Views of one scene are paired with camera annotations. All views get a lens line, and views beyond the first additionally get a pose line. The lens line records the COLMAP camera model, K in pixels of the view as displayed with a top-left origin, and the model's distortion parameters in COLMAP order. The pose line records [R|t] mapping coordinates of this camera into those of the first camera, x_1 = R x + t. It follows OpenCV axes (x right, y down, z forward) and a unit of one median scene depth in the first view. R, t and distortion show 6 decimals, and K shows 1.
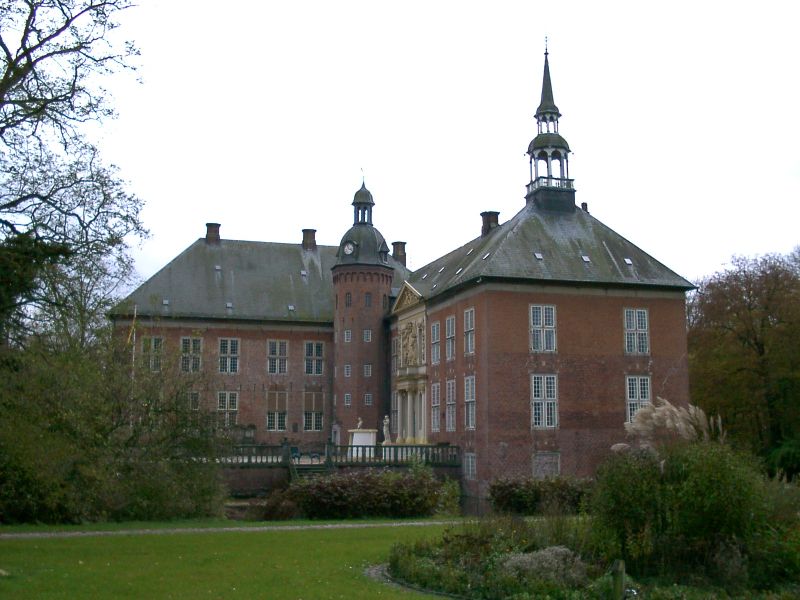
lens RADIAL K [[953.0, 0, 408.4], [0, 953.0, 296.9], [0, 0, 1]] dist [-0.101046, 0.150872]
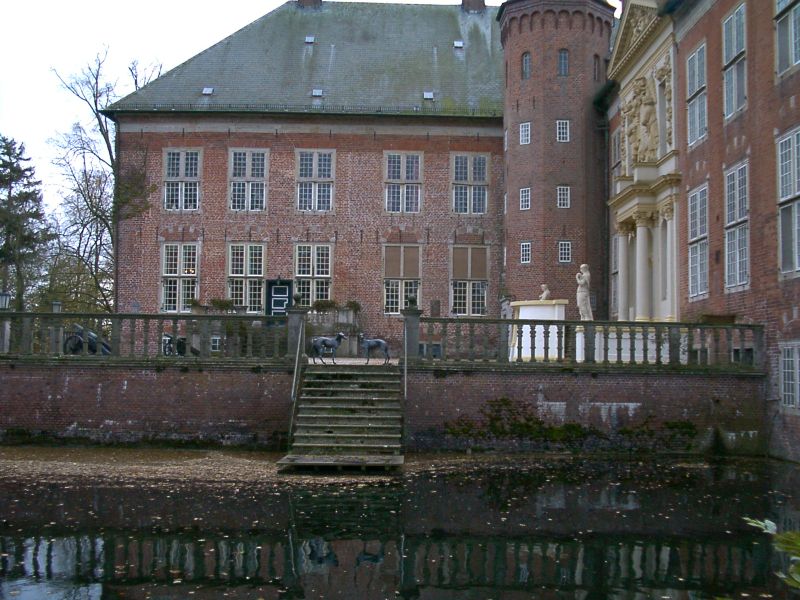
lens RADIAL K [[953.0, 0, 408.4], [0, 953.0, 296.9], [0, 0, 1]] dist [-0.101046, 0.150872]
pose [[0.962758, -0.004270, -0.270329, 0.015146], [0.026053, 0.996687, 0.077045, 0.087952], [0.269105, -0.081219, 0.959680, 0.468168]]
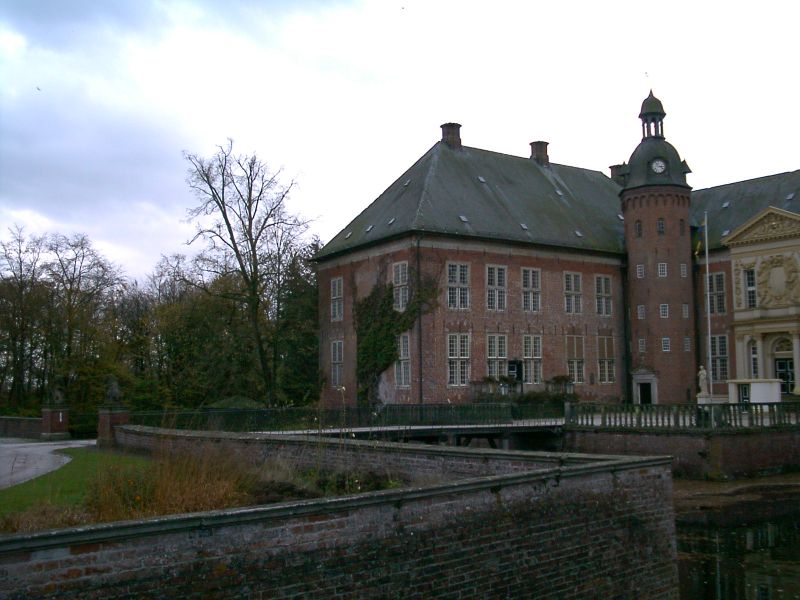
lens RADIAL K [[953.0, 0, 408.4], [0, 953.0, 296.9], [0, 0, 1]] dist [-0.101046, 0.150872]
pose [[0.939563, 0.018910, 0.341853, -0.554237], [-0.035589, 0.998459, 0.042582, 0.037141], [-0.340521, -0.052175, 0.938788, 0.285883]]
